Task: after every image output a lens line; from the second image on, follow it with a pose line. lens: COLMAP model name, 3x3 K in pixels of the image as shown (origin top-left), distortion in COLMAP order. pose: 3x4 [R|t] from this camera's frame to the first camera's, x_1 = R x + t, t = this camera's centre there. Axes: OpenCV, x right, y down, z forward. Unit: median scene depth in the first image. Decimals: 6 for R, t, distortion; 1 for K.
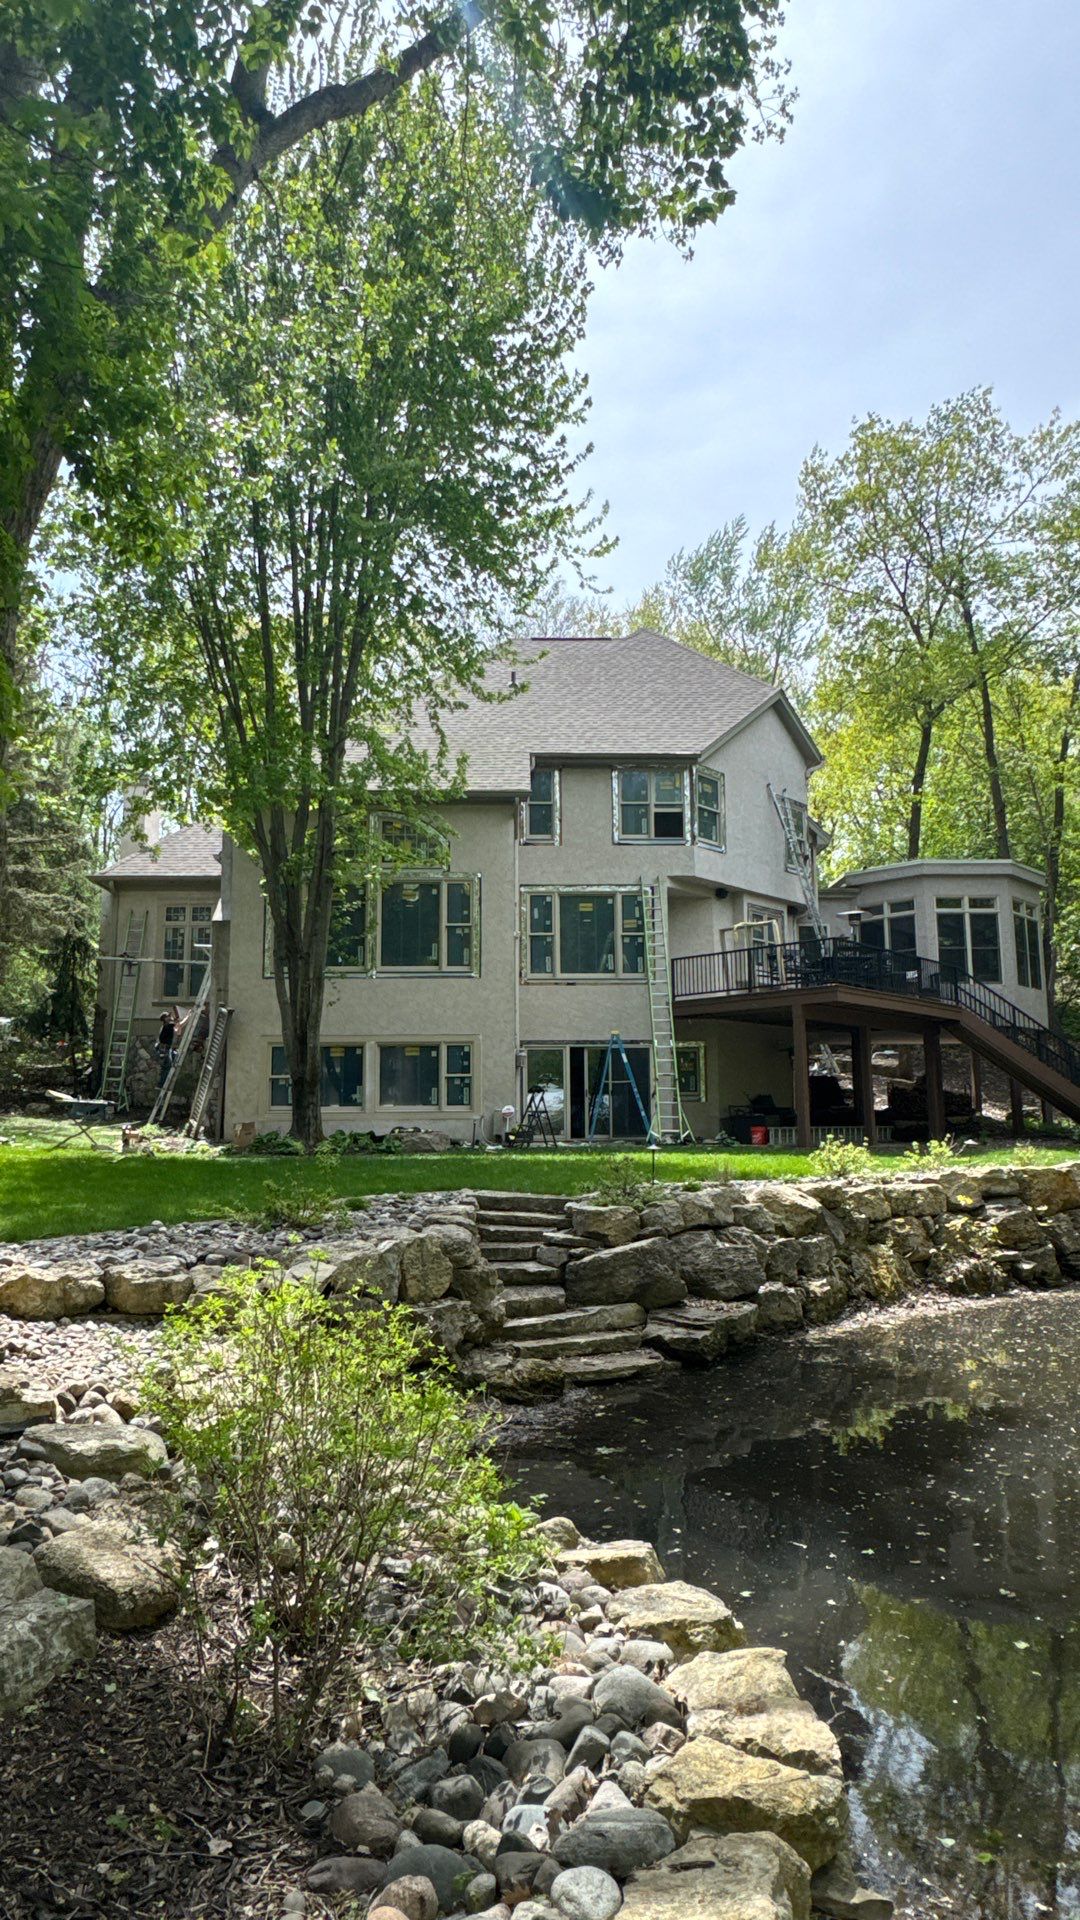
lens RADIAL K [[1127.1, 0, 540.0], [0, 1127.1, 960.0], [0, 0, 1]] dist [0.000678, 0.000376]
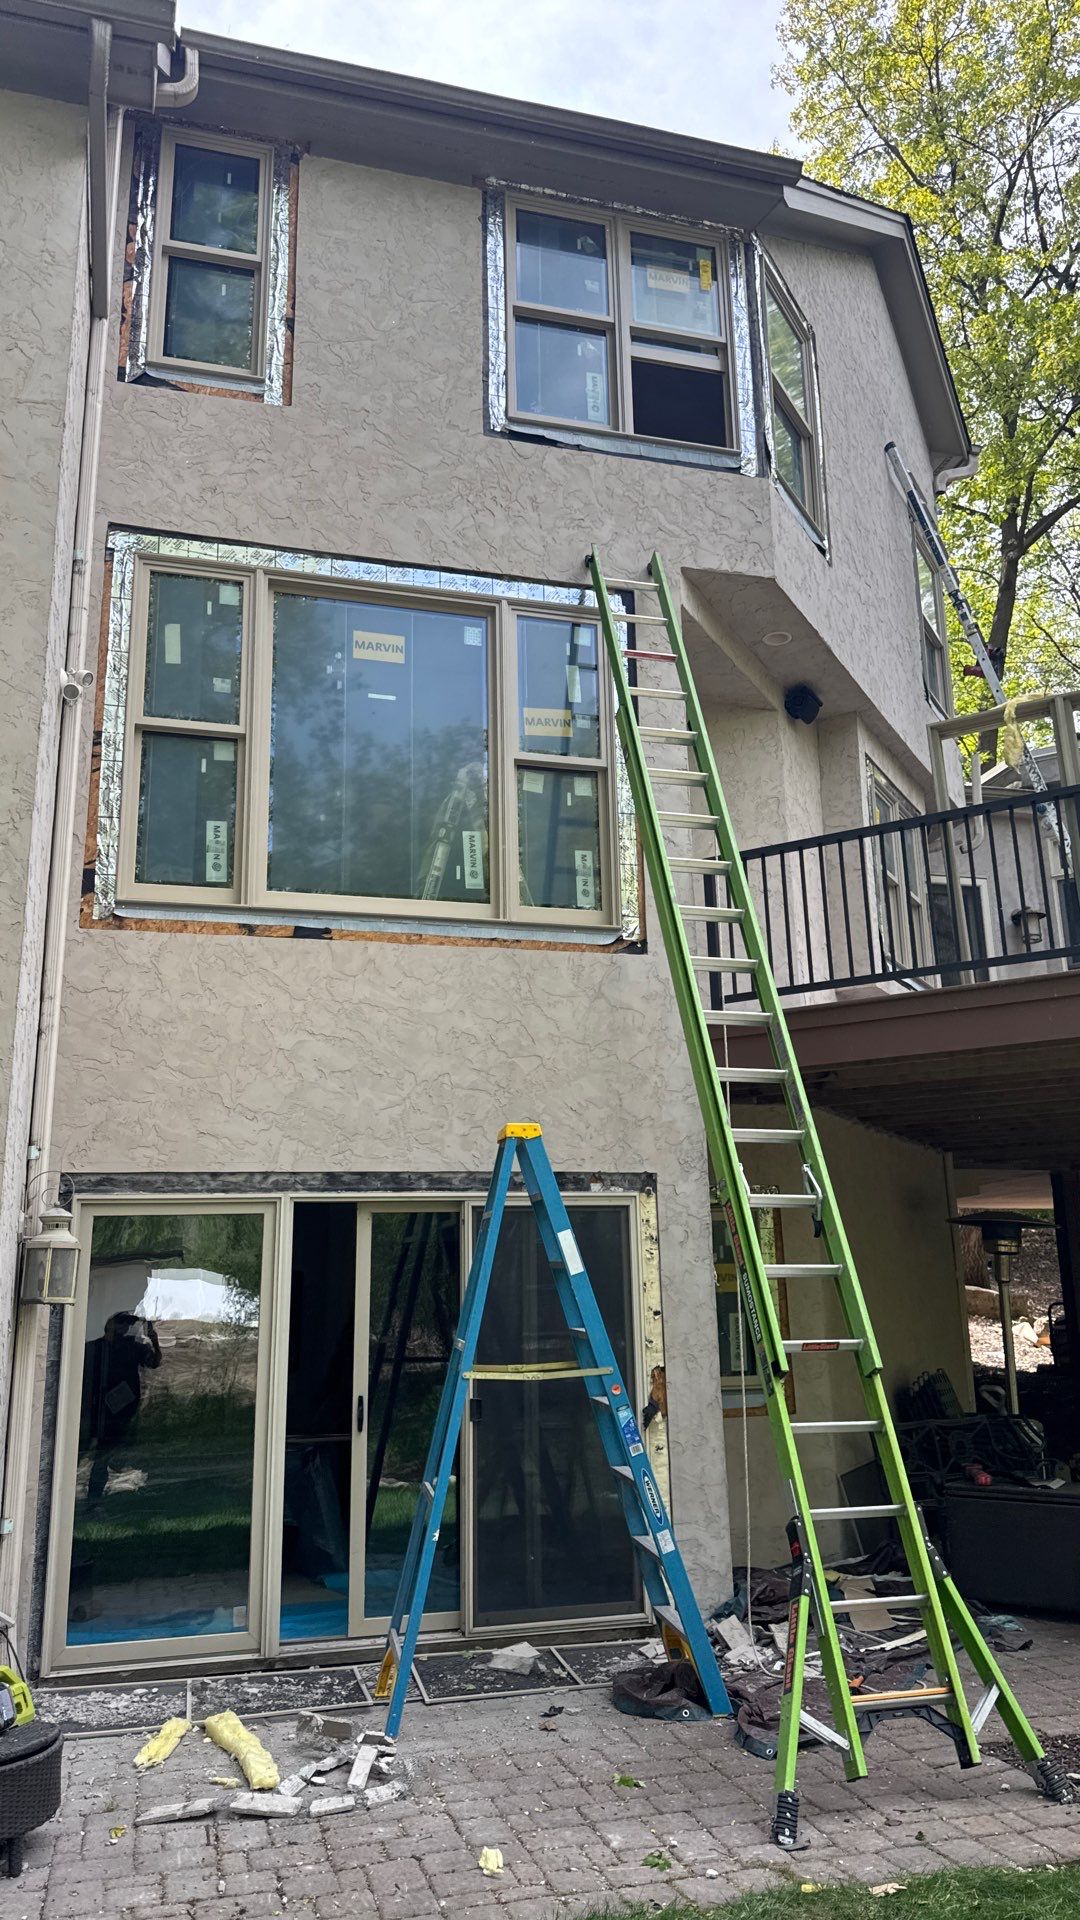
lens RADIAL K [[1260.1, 0, 540.0], [0, 1260.1, 960.0], [0, 0, 1]] dist [0.003374, 0.001123]
pose [[0.976310, 0.040961, 0.212463, 0.018646], [-0.017515, 0.993657, -0.111084, 0.054893], [-0.215665, 0.104731, 0.970835, 0.724998]]
